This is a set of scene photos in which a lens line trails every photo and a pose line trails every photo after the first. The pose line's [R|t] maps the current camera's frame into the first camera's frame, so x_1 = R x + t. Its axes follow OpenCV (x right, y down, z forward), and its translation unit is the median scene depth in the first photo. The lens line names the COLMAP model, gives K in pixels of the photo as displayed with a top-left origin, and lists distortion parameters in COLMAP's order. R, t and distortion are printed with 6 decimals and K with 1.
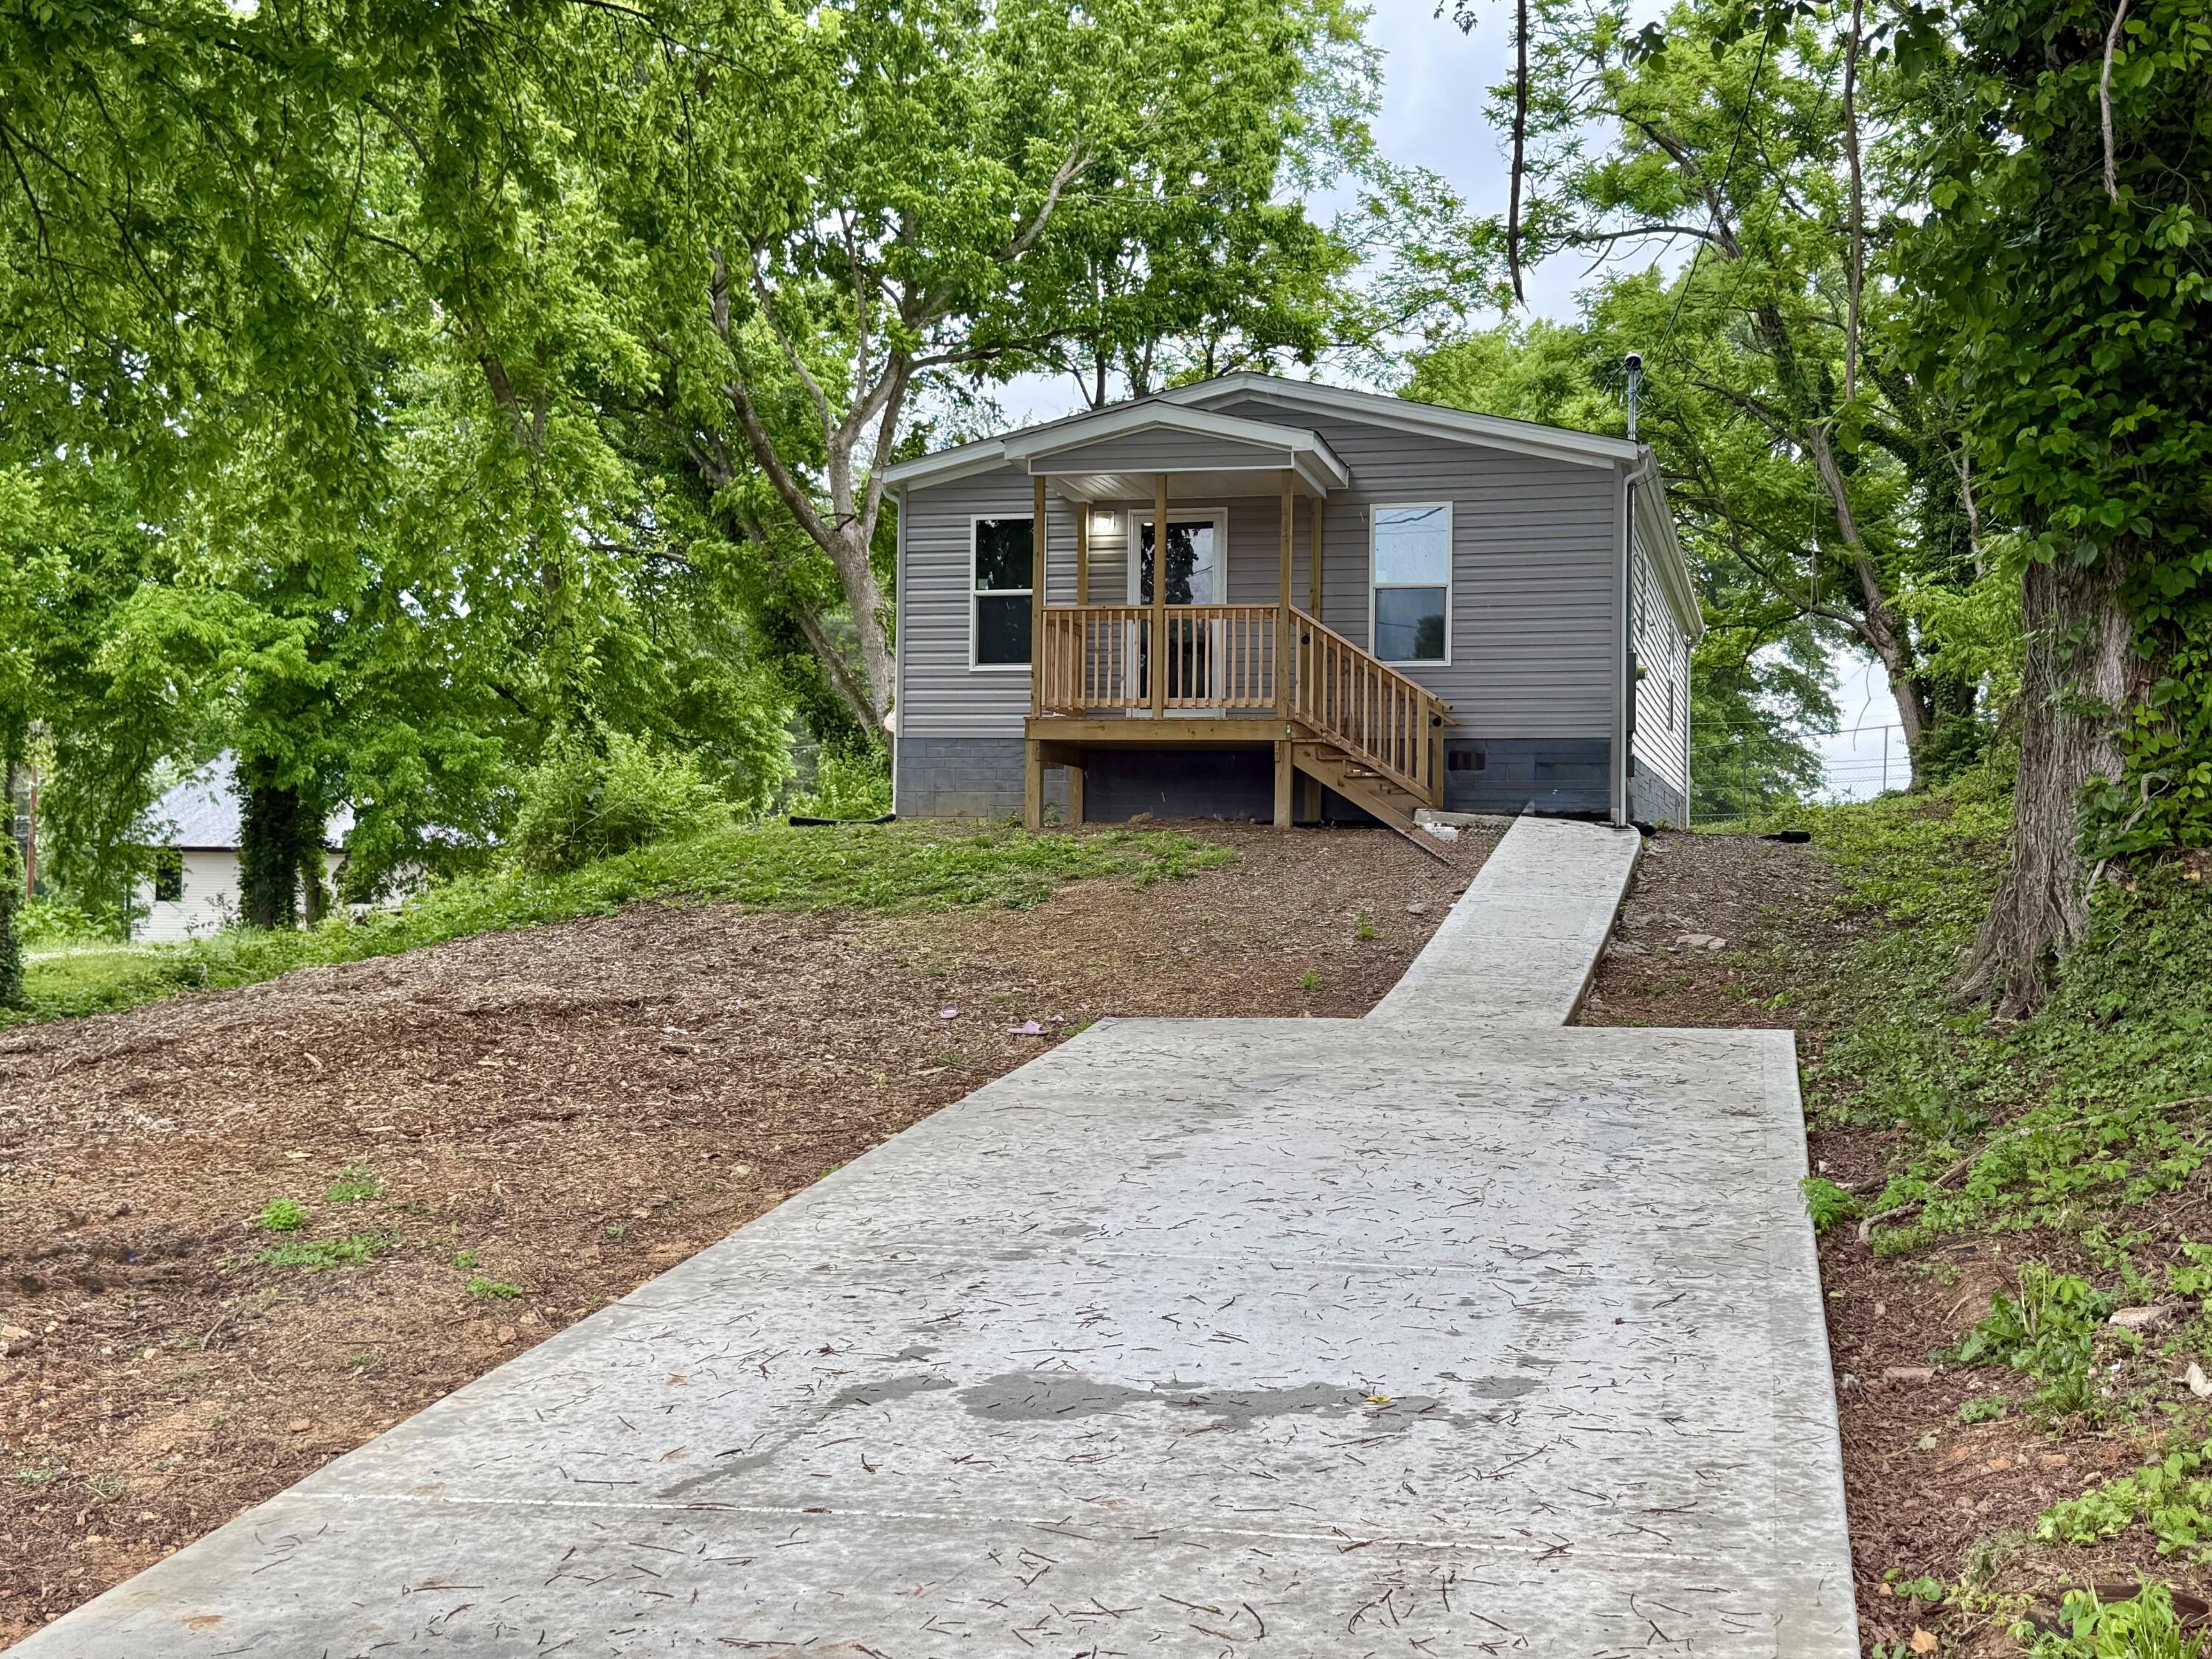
lens RADIAL K [[2570.0, 0, 1105.0], [0, 2570.0, 831.3], [0, 0, 1]] dist [0.017516, 0.000000]
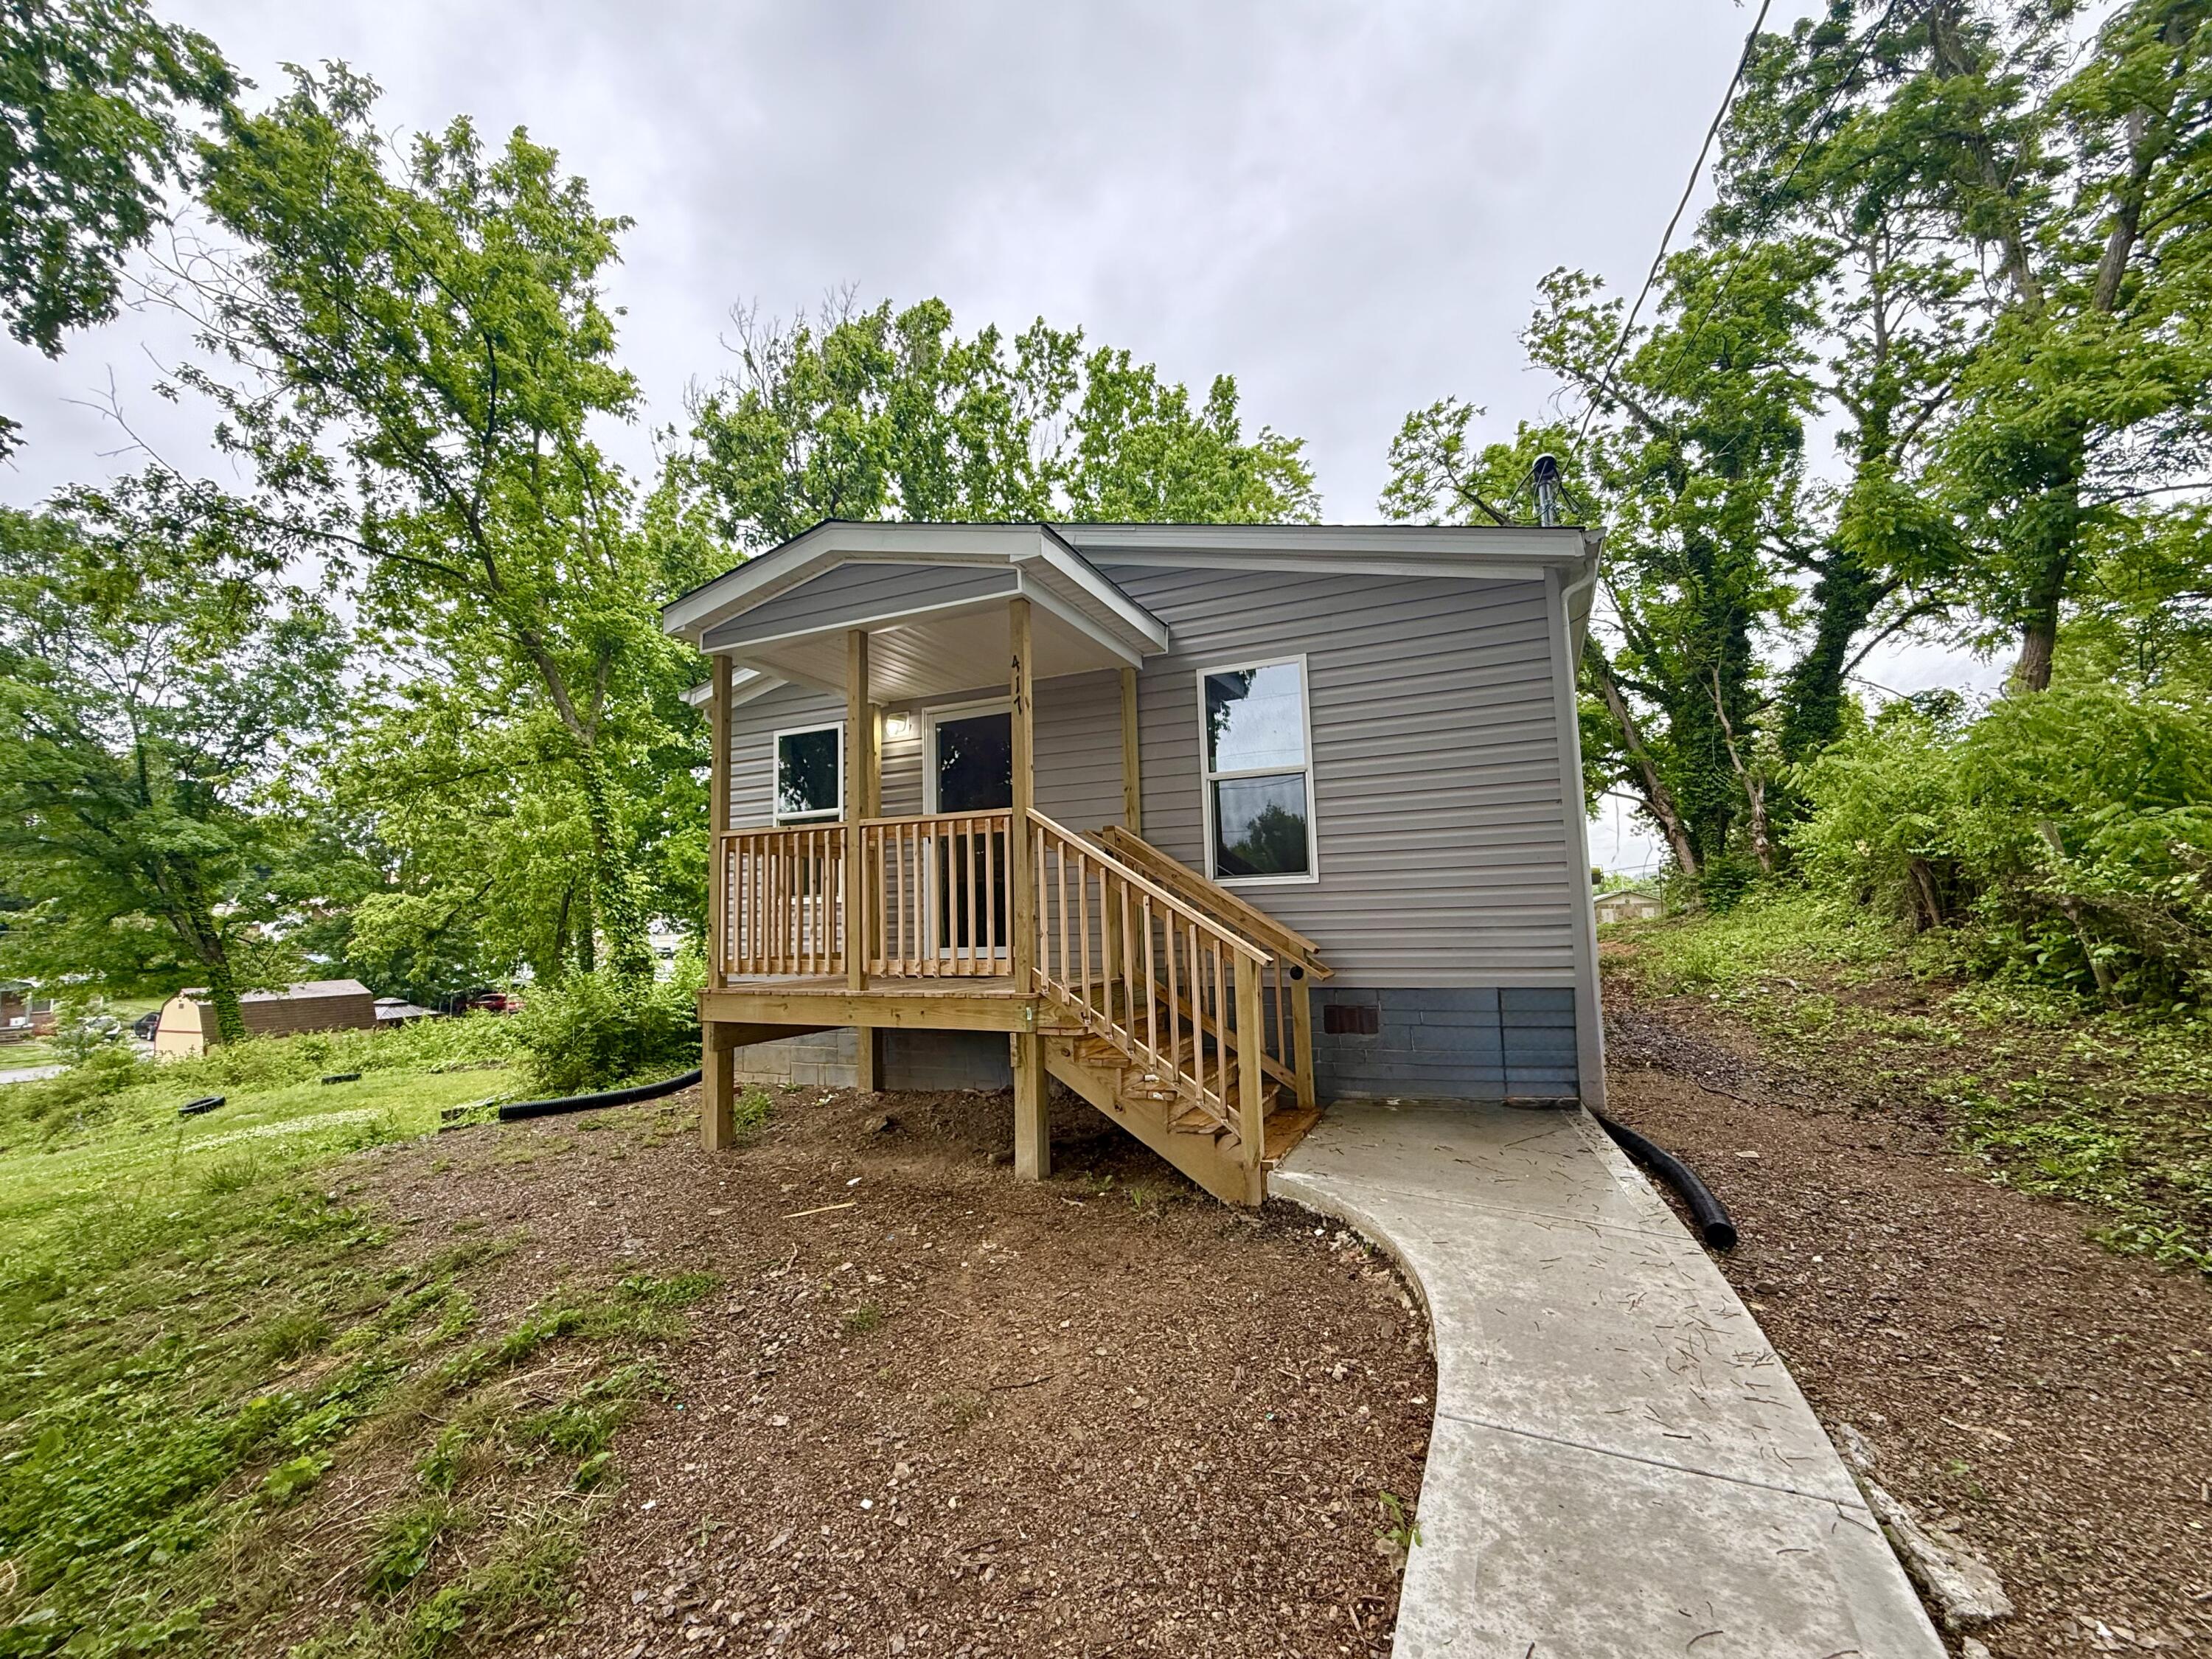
lens RADIAL K [[904.8, 0, 1101.3], [0, 904.8, 824.7], [0, 0, 1]] dist [-0.008983, -0.000037]
pose [[0.982216, -0.054407, -0.179701, 0.120695], [0.039458, 0.995536, -0.085743, -0.060793], [0.183563, 0.077127, 0.979977, 0.740106]]
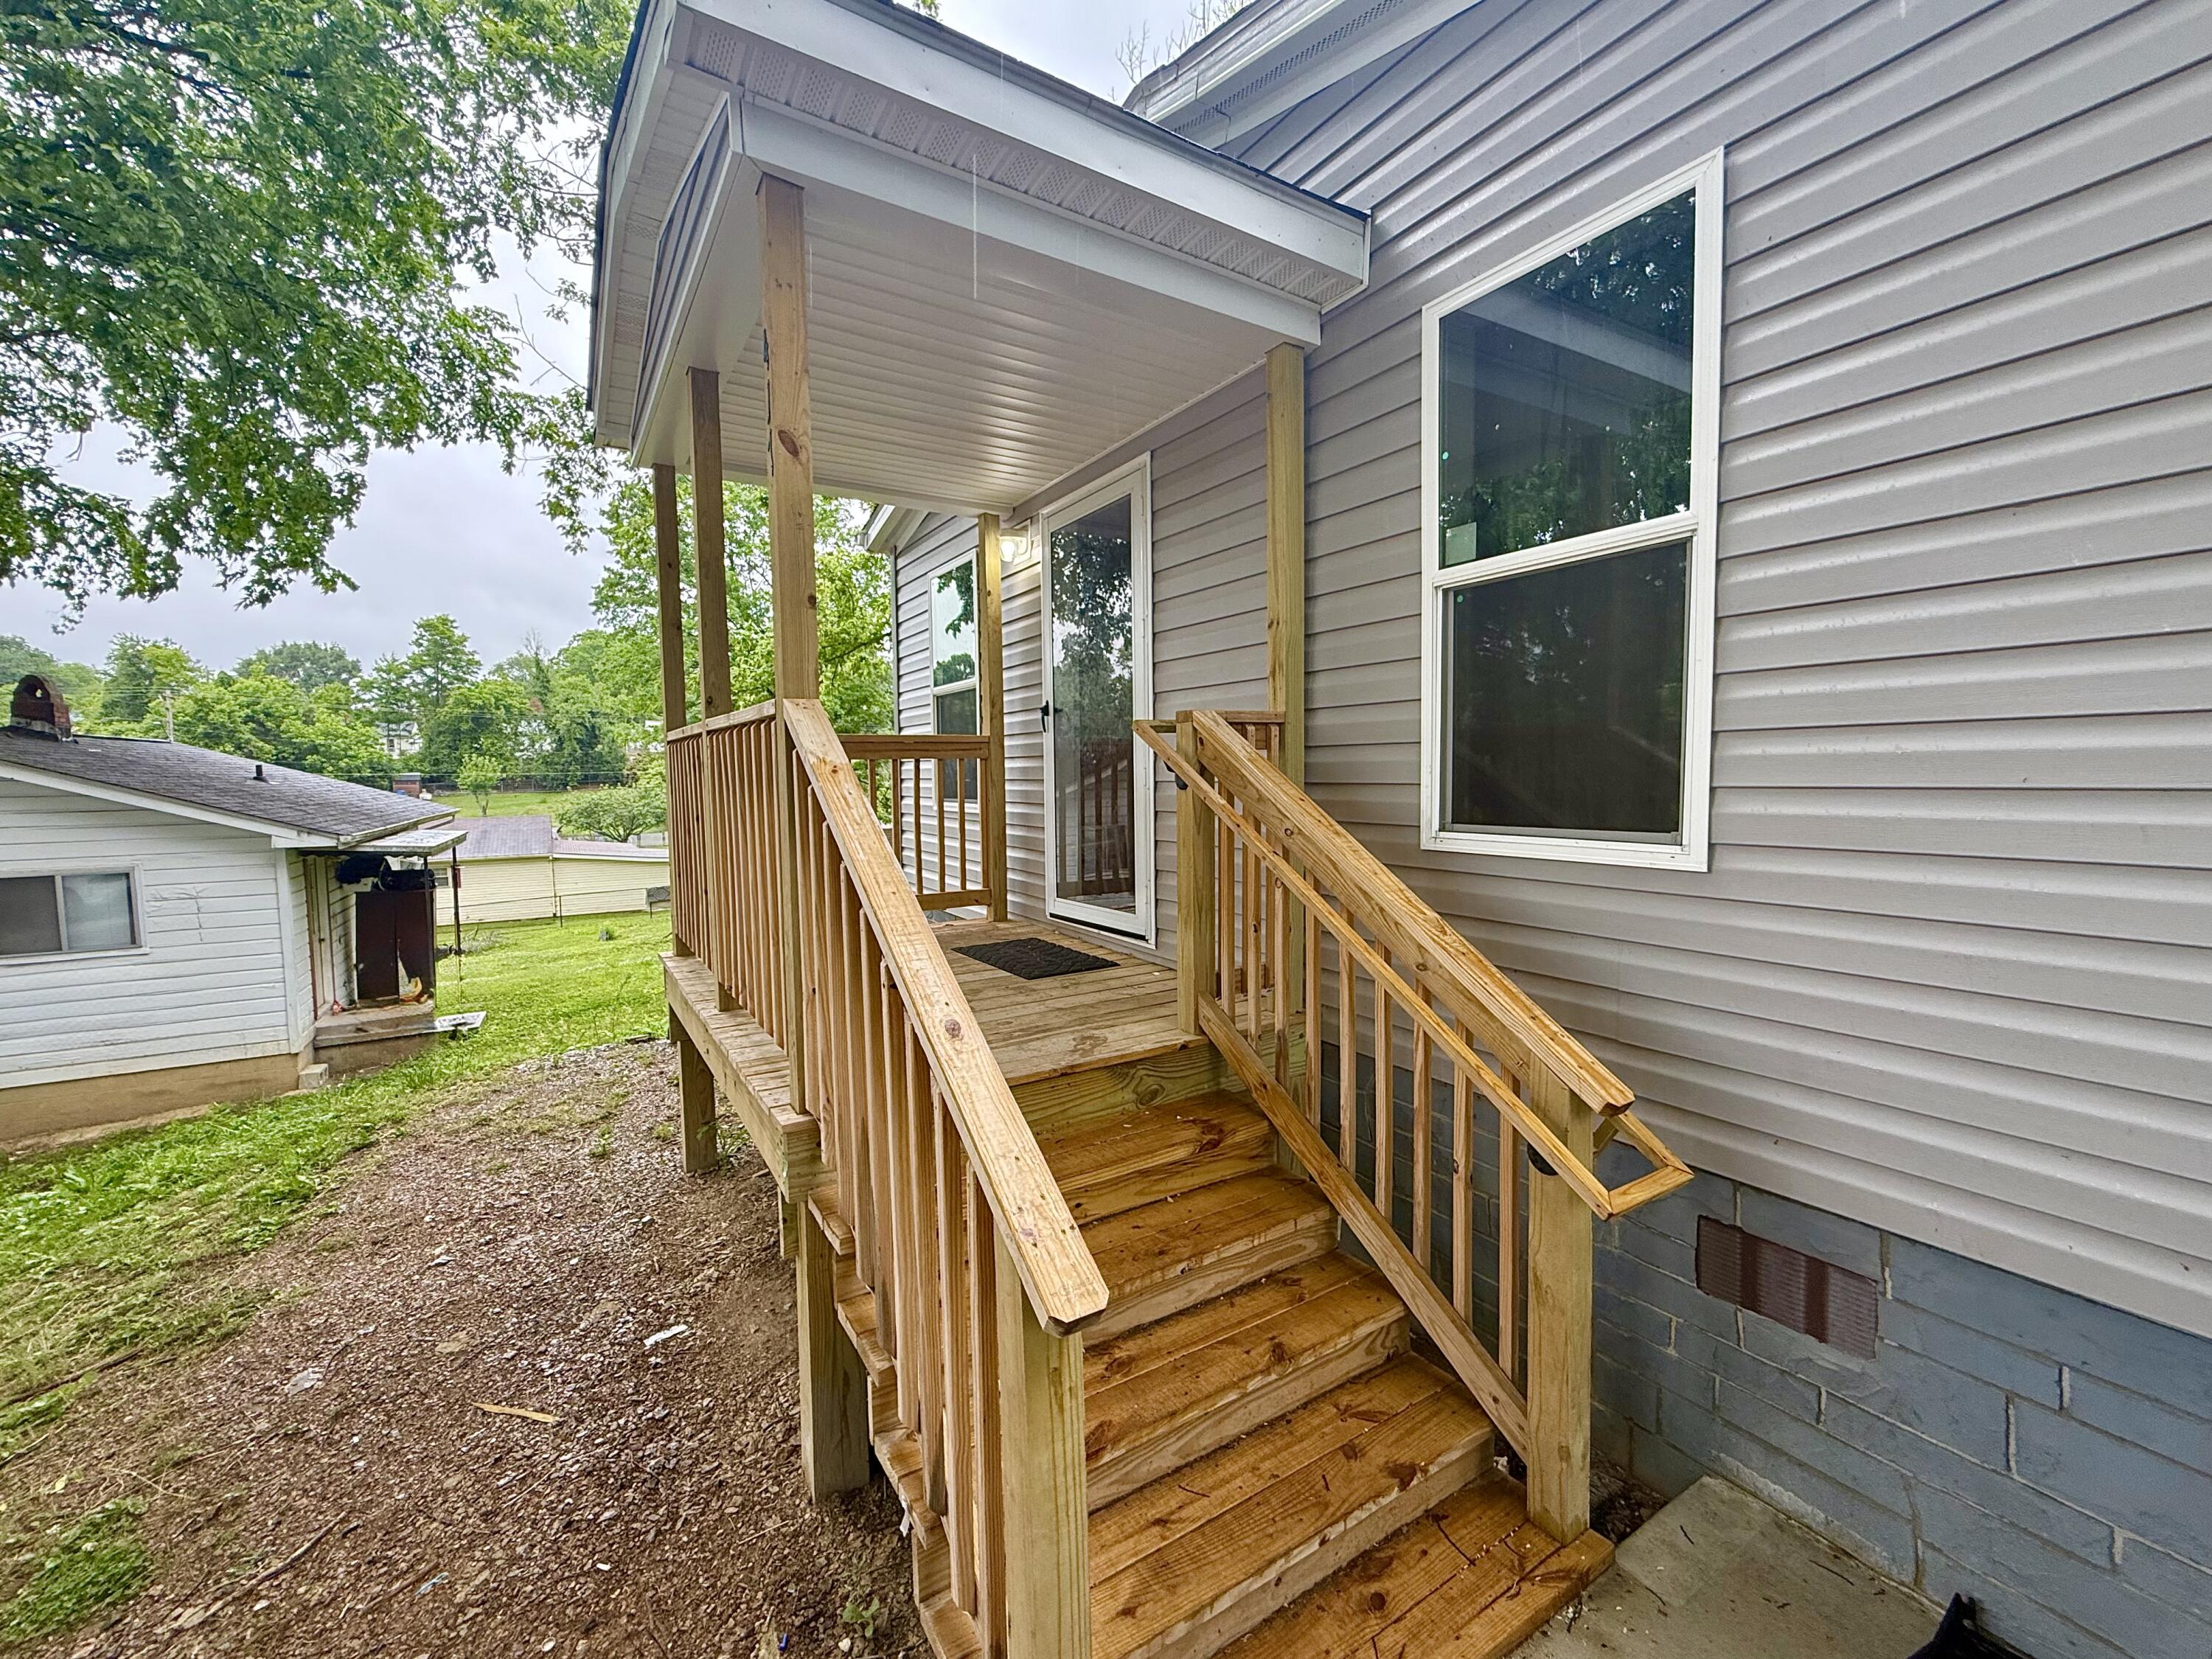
lens RADIAL K [[904.8, 0, 1110.1], [0, 904.8, 827.7], [0, 0, 1]] dist [-0.008983, -0.000037]
pose [[0.709584, 0.023815, -0.704218, 0.152963], [0.038374, 0.996639, 0.072370, -0.075848], [0.703575, -0.078376, 0.706286, 0.896961]]
